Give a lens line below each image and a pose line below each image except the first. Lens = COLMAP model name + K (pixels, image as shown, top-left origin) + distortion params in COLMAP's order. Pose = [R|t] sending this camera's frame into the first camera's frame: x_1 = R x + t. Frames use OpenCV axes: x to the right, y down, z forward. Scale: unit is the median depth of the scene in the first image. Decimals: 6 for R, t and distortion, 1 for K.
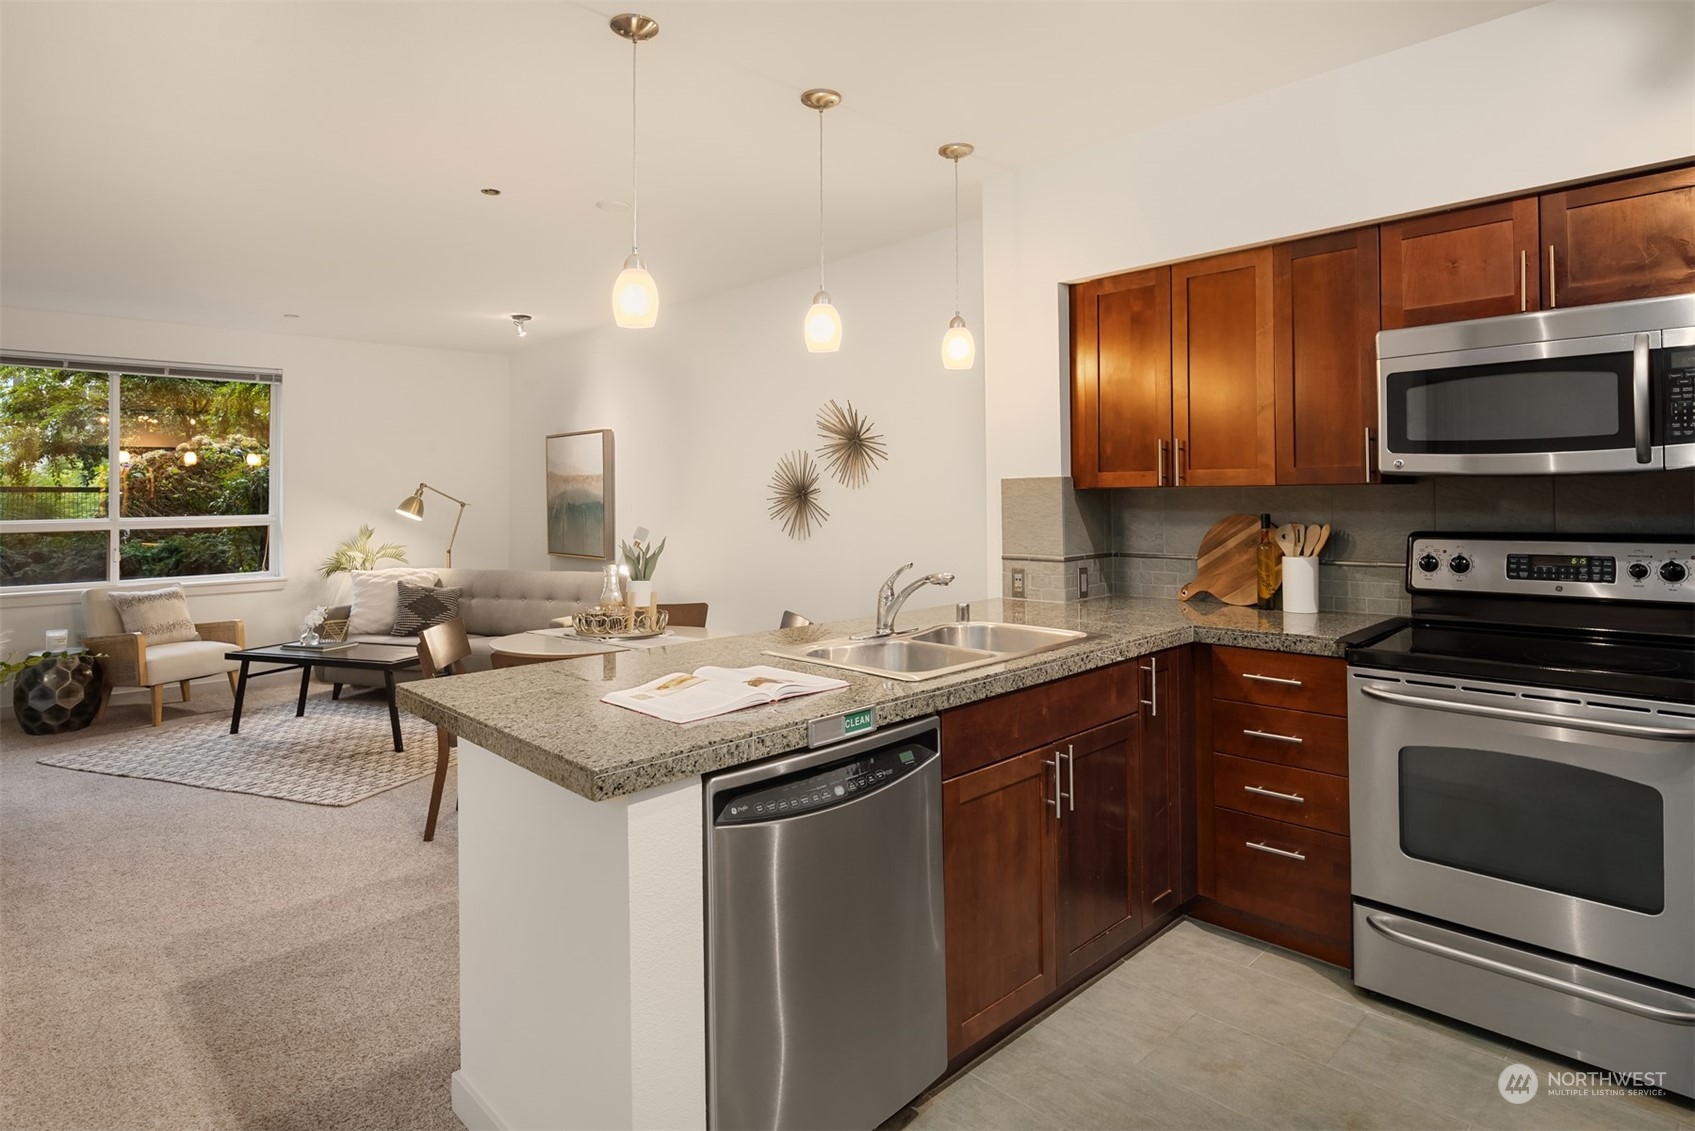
lens RADIAL K [[924.4, 0, 857.4], [0, 924.4, 472.0], [0, 0, 1]] dist [-0.001949, -0.006872]
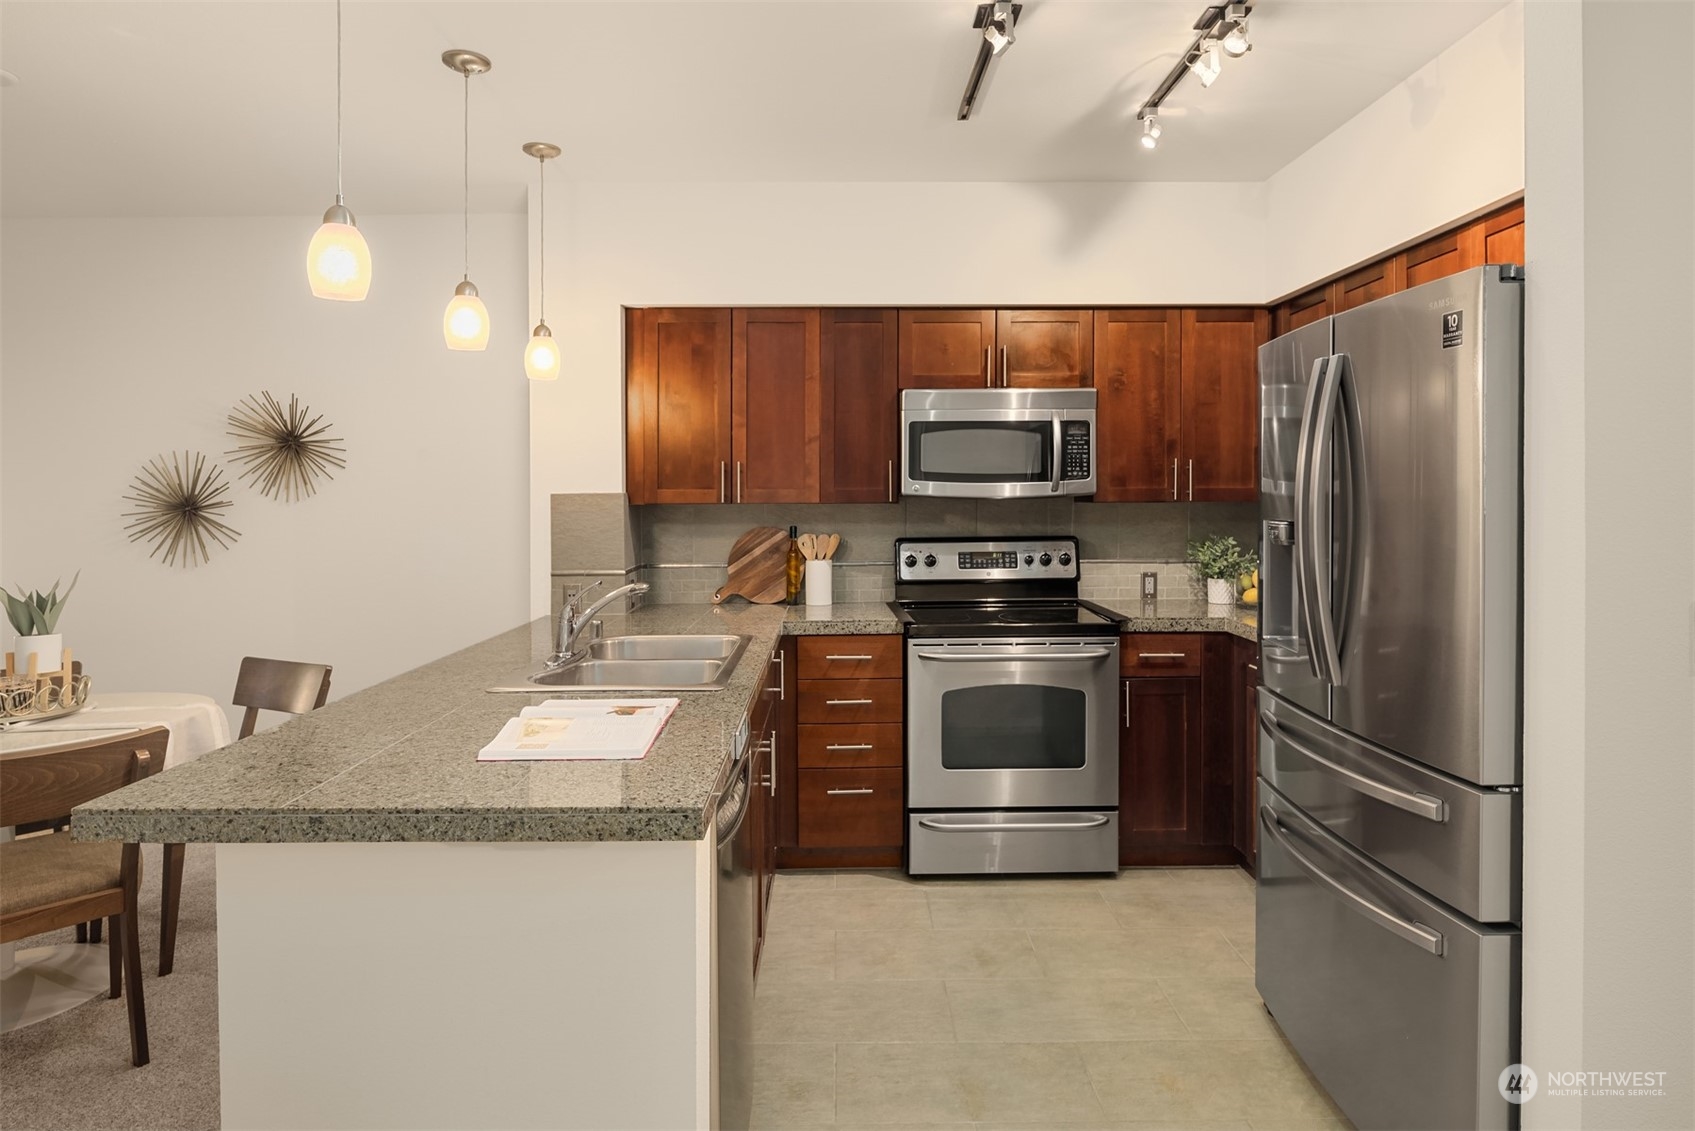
lens RADIAL K [[924.4, 0, 848.0], [0, 924.4, 500.8], [0, 0, 1]] dist [-0.001949, -0.006872]
pose [[0.685270, 0.005761, 0.728266, -0.264276], [-0.020297, 0.999731, 0.011190, -0.002131], [-0.728006, -0.022450, 0.685203, 0.077322]]
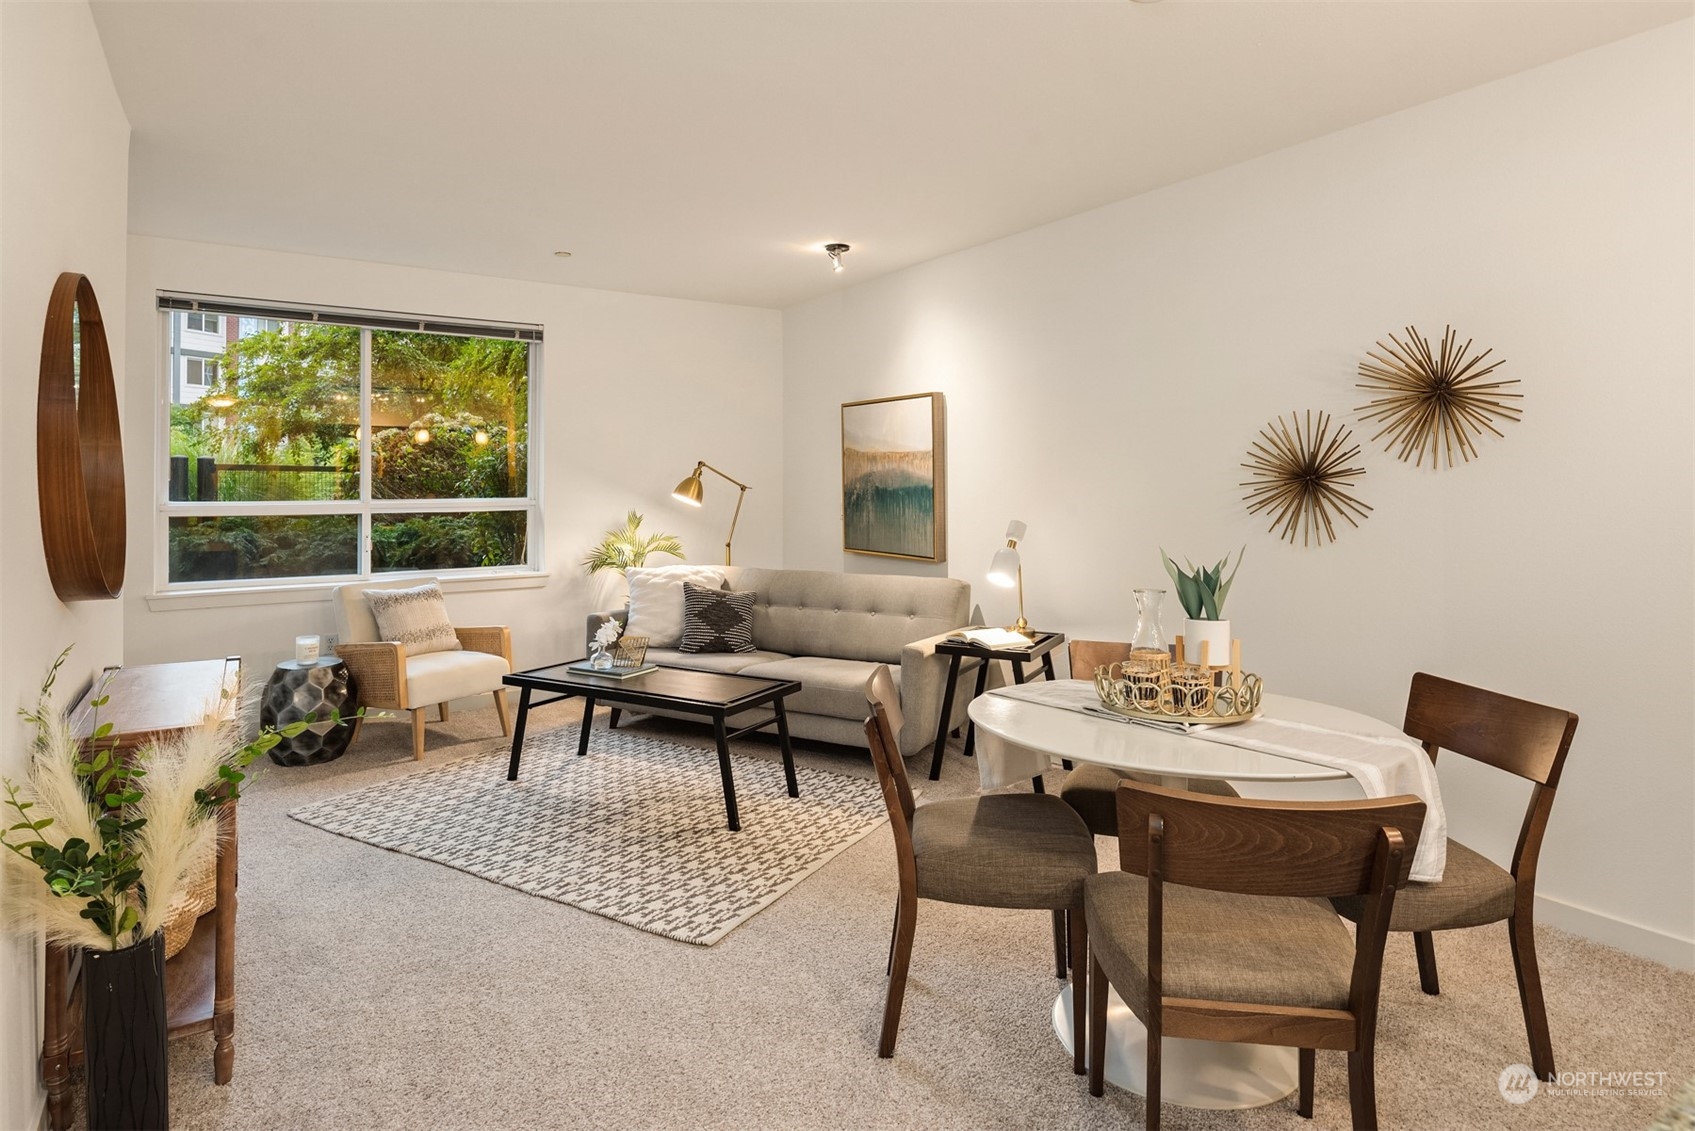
lens RADIAL K [[924.4, 0, 849.4], [0, 924.4, 462.6], [0, 0, 1]] dist [-0.001949, -0.006872]
pose [[0.985262, 0.004858, -0.170983, -0.295667], [-0.004122, 0.999981, 0.004659, 0.012989], [0.171003, -0.003886, 0.985263, 0.315721]]
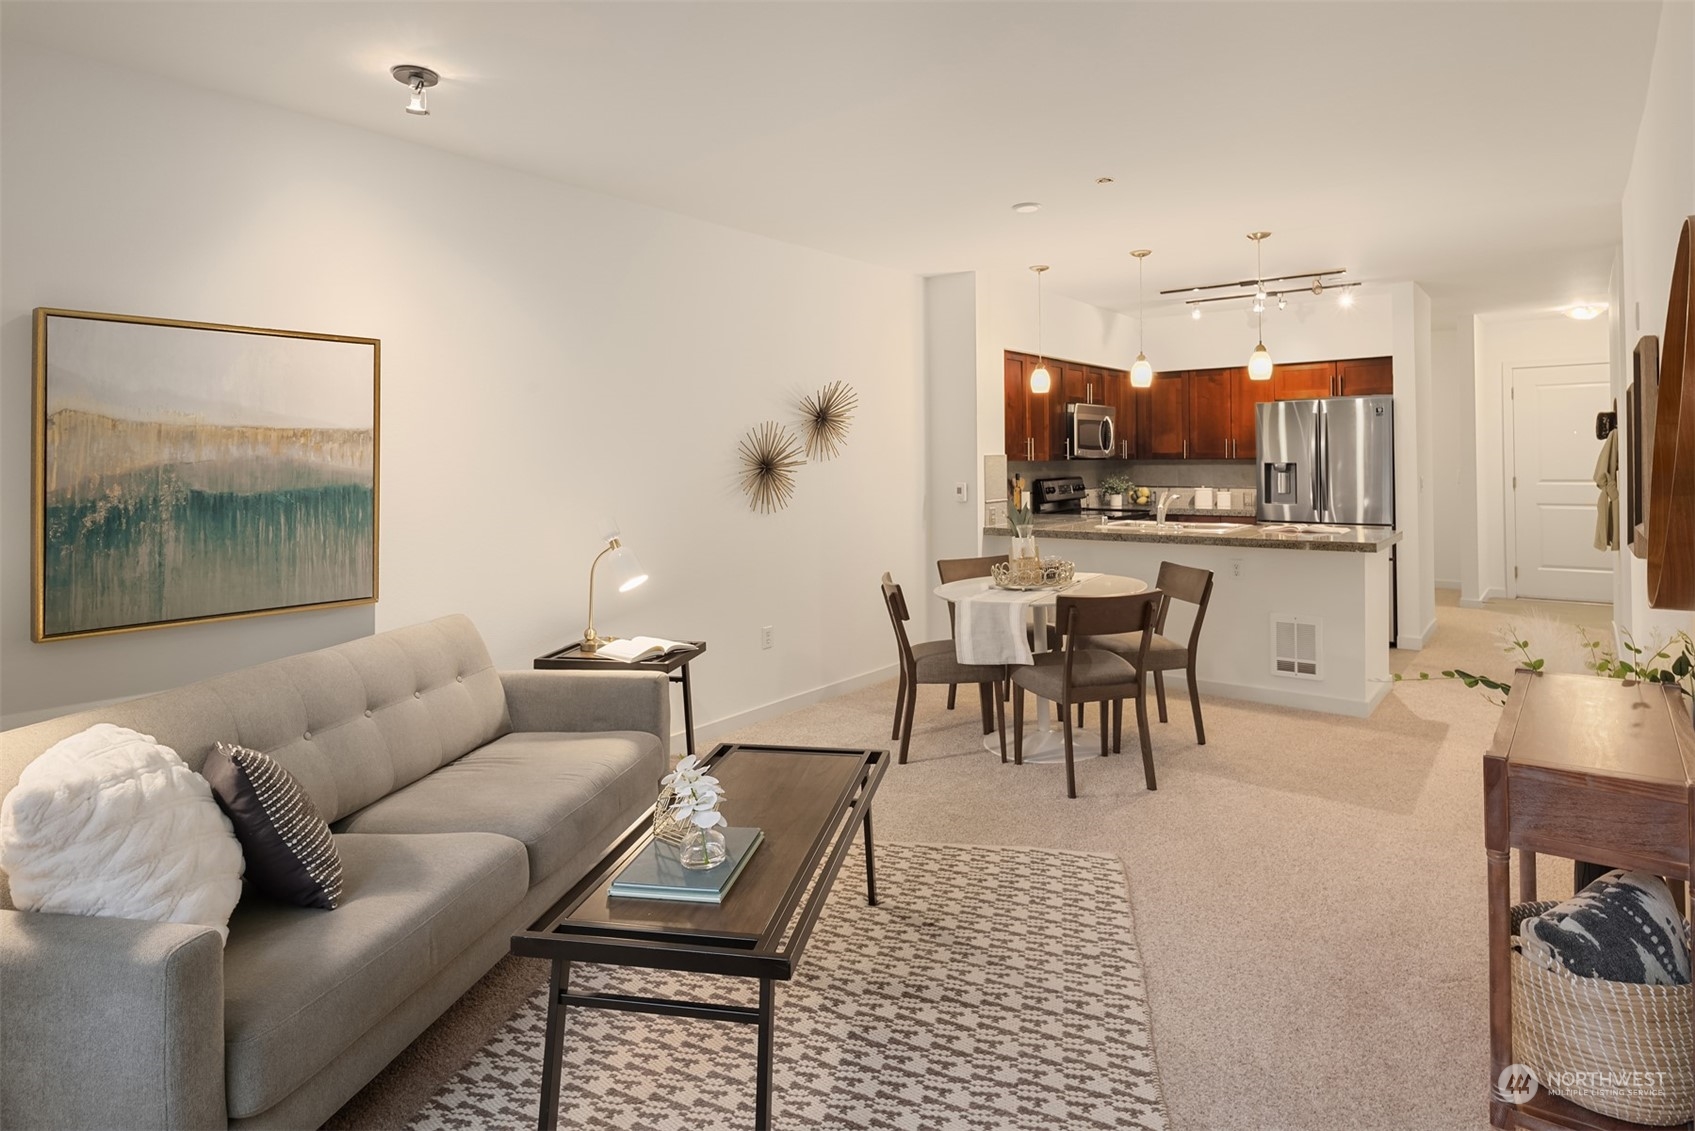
lens RADIAL K [[924.4, 0, 852.3], [0, 924.4, 457.0], [0, 0, 1]] dist [-0.001949, -0.006872]
pose [[-0.137018, 0.017525, 0.990414, -1.126153], [-0.008554, 0.999785, -0.018874, 0.034154], [-0.990532, -0.011058, -0.136839, 1.134400]]
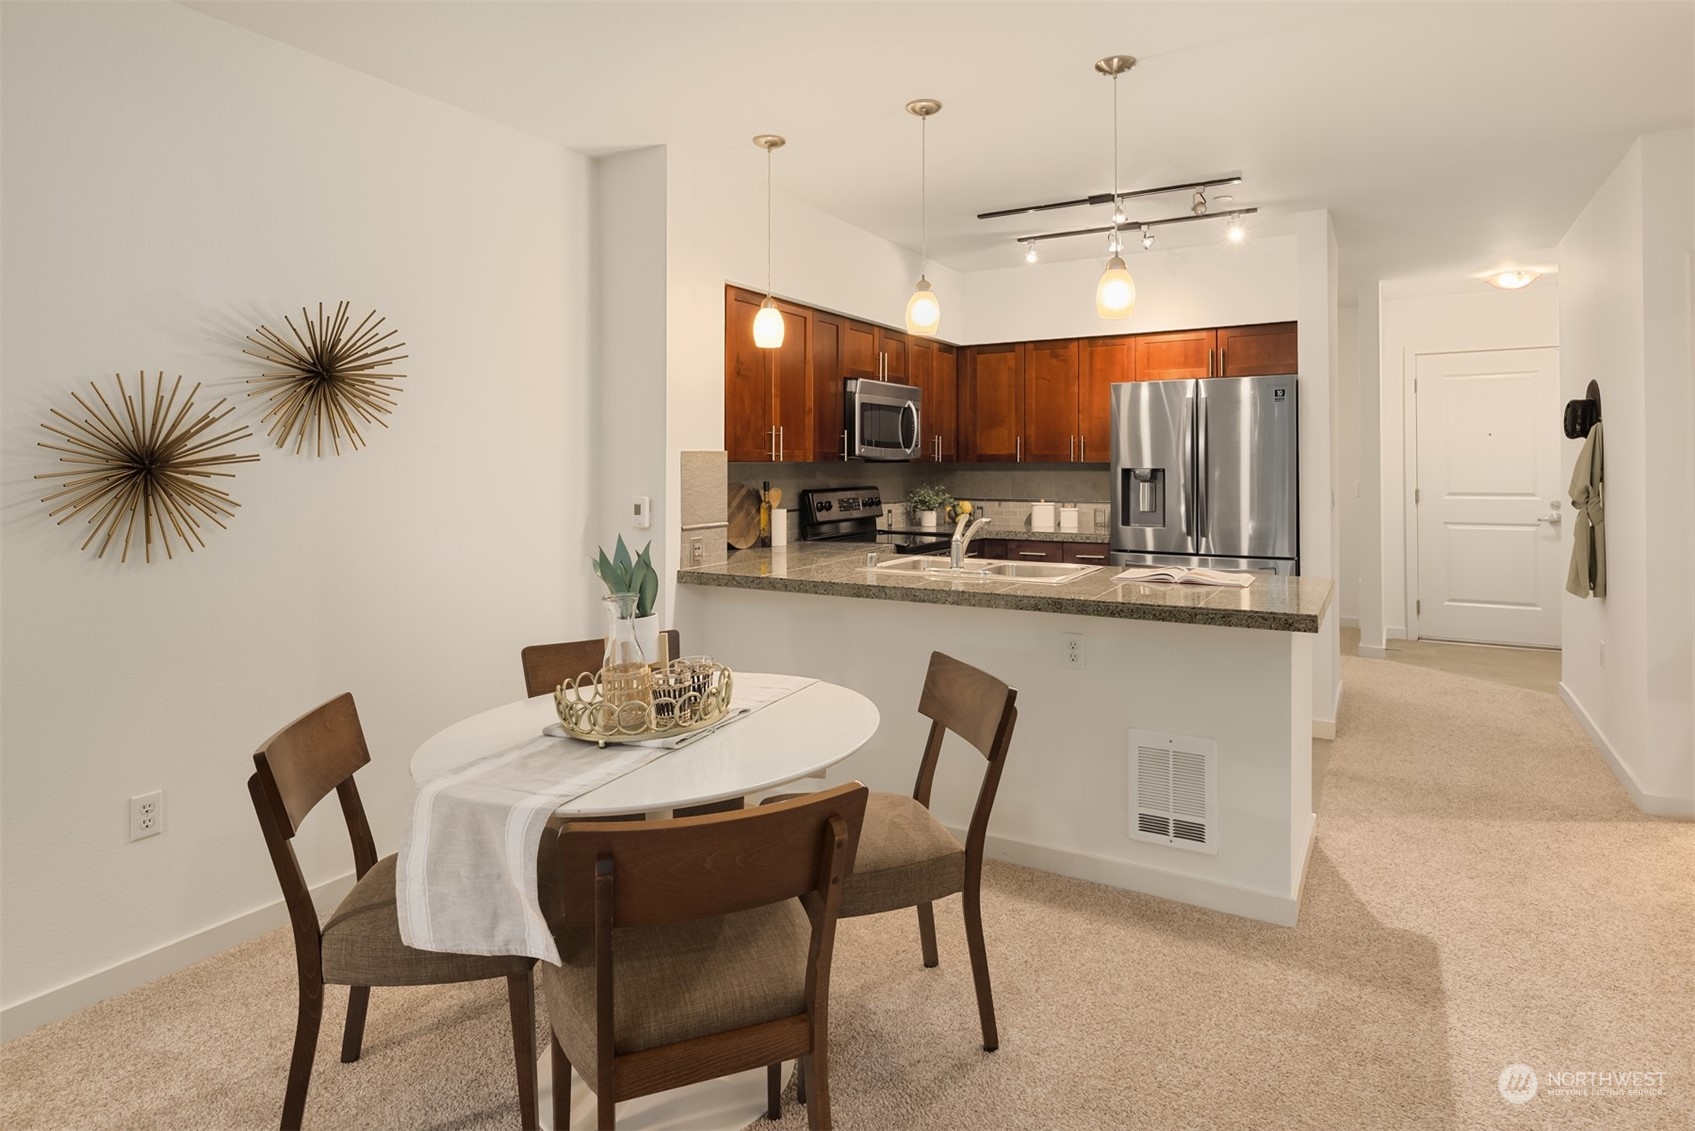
lens RADIAL K [[924.4, 0, 856.2], [0, 924.4, 465.5], [0, 0, 1]] dist [-0.001949, -0.006872]
pose [[-0.273807, 0.014077, 0.961682, -0.666264], [-0.014259, 0.999724, -0.018693, 0.030224], [-0.961679, -0.018831, -0.273531, 0.847420]]
